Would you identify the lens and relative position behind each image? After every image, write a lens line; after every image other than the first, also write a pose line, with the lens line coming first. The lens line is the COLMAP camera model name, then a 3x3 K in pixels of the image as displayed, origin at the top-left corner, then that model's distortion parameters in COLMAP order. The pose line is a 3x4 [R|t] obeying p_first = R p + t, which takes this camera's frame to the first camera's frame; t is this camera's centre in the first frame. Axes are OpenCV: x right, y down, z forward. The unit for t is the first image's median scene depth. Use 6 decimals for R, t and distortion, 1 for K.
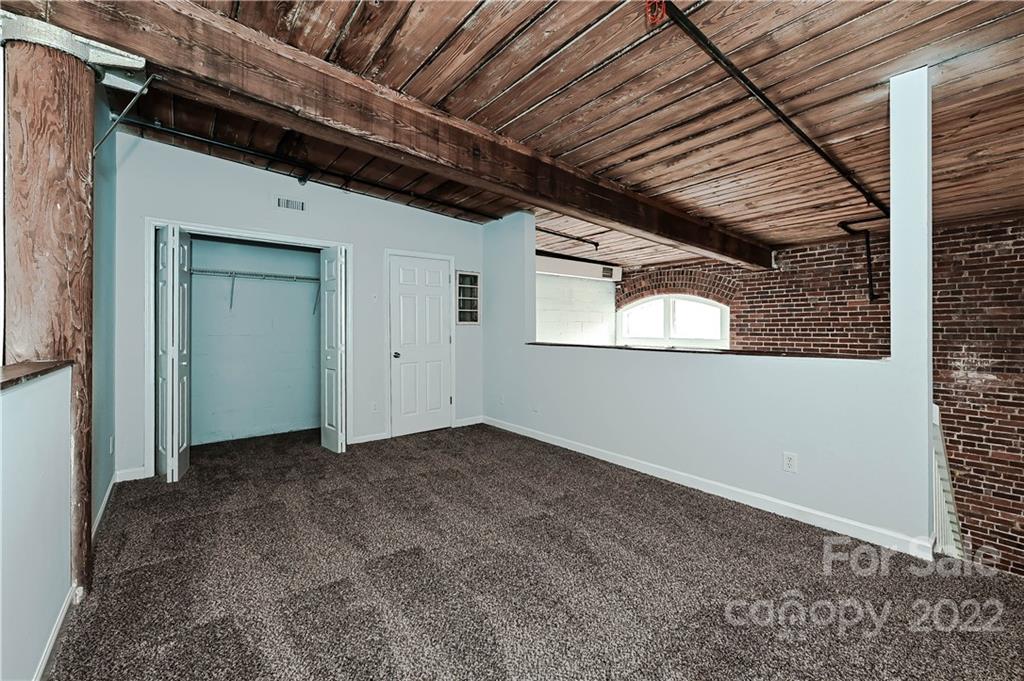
lens RADIAL K [[408.3, 0, 517.2], [0, 408.3, 325.3], [0, 0, 1]] dist [-0.001848, -0.000285]
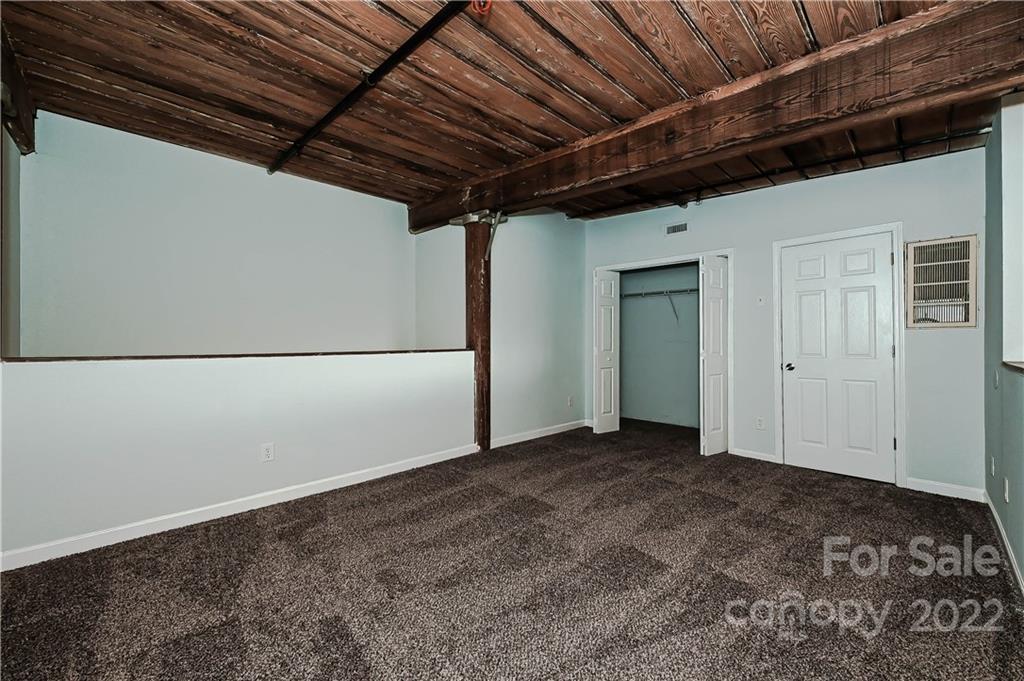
lens RADIAL K [[408.3, 0, 508.1], [0, 408.3, 338.8], [0, 0, 1]] dist [-0.001848, -0.000285]
pose [[0.087894, 0.000857, -0.996129, 0.620459], [0.010050, 0.999948, 0.001747, 0.010402], [0.996079, -0.010165, 0.087880, 0.463714]]
